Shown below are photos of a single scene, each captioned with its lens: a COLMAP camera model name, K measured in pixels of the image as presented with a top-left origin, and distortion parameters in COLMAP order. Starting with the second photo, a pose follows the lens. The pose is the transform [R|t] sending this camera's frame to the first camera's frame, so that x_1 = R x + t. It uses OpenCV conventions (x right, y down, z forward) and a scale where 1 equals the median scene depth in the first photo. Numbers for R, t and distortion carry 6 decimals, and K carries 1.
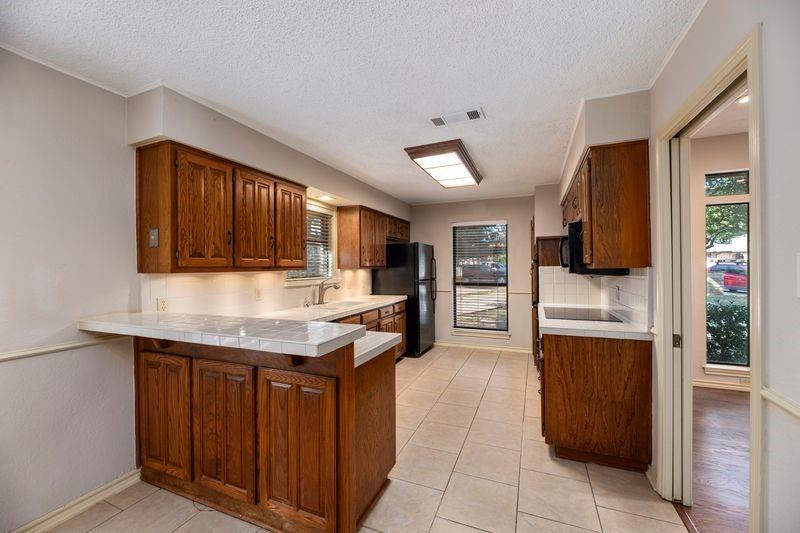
lens RADIAL K [[321.7, 0, 401.9], [0, 321.7, 265.3], [0, 0, 1]] dist [-0.000877, -0.000165]
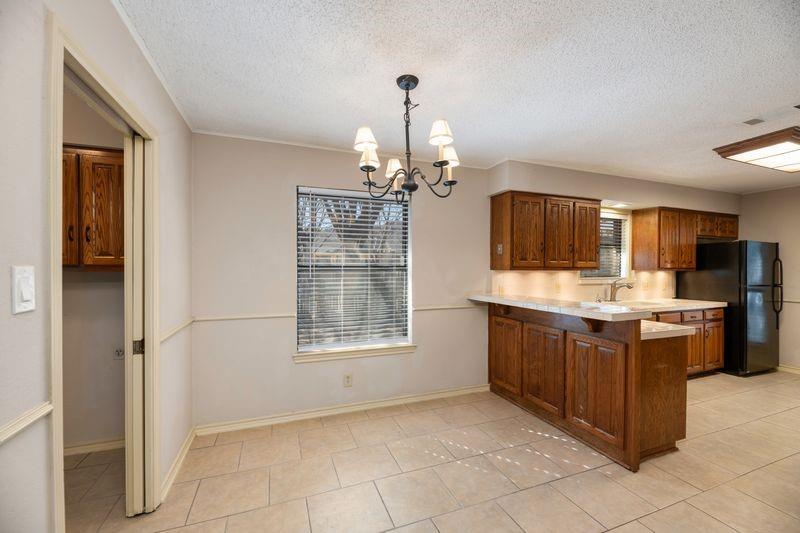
lens RADIAL K [[328.1, 0, 399.1], [0, 328.1, 268.4], [0, 0, 1]] dist [-0.004149, -0.000632]
pose [[0.681045, 0.016063, -0.732065, 0.104065], [-0.009507, 0.999869, 0.013095, -0.001361], [0.732179, -0.001959, 0.681109, -0.447535]]
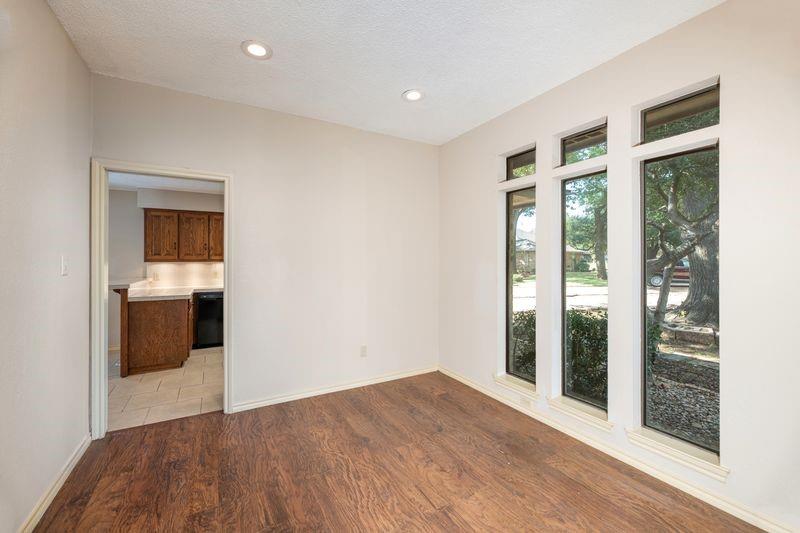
lens RADIAL K [[328.1, 0, 399.1], [0, 328.1, 268.4], [0, 0, 1]] dist [-0.004149, -0.000632]
pose [[0.782820, 0.034155, -0.621310, 1.847989], [-0.008718, 0.998996, 0.043933, -0.042593], [0.622187, -0.028975, 0.782333, 0.192205]]
